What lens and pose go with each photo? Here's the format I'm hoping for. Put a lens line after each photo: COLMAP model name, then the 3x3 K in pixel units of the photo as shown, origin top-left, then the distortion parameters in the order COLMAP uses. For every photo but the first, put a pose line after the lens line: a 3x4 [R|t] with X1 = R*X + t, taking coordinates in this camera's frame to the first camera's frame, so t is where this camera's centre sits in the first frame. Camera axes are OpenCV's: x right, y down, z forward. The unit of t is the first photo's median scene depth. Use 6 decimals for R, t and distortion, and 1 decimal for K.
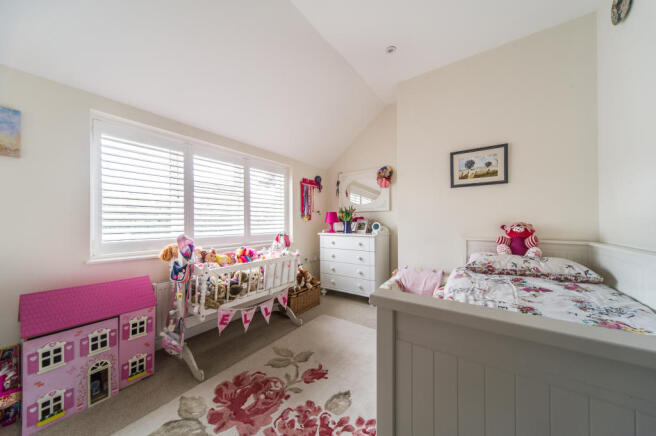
lens RADIAL K [[231.5, 0, 328.0], [0, 231.5, 222.7], [0, 0, 1]] dist [0.009937, 0.000023]
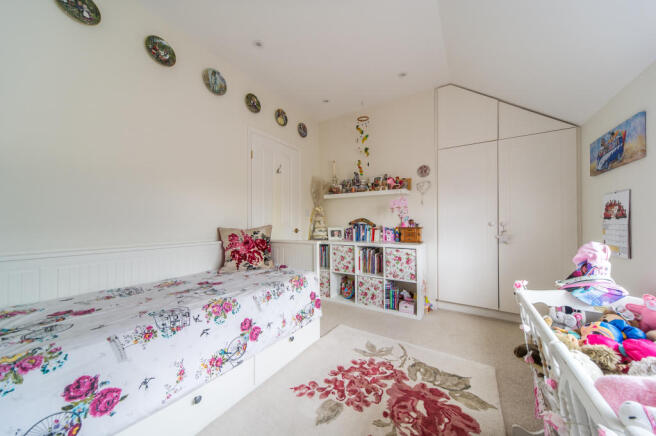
lens RADIAL K [[231.5, 0, 328.0], [0, 231.5, 222.7], [0, 0, 1]] dist [0.009937, 0.000023]
pose [[-0.998722, 0.006497, -0.050125, 0.099185], [0.006439, 0.999978, 0.001312, -0.007950], [0.050132, 0.000988, -0.998742, 2.050906]]
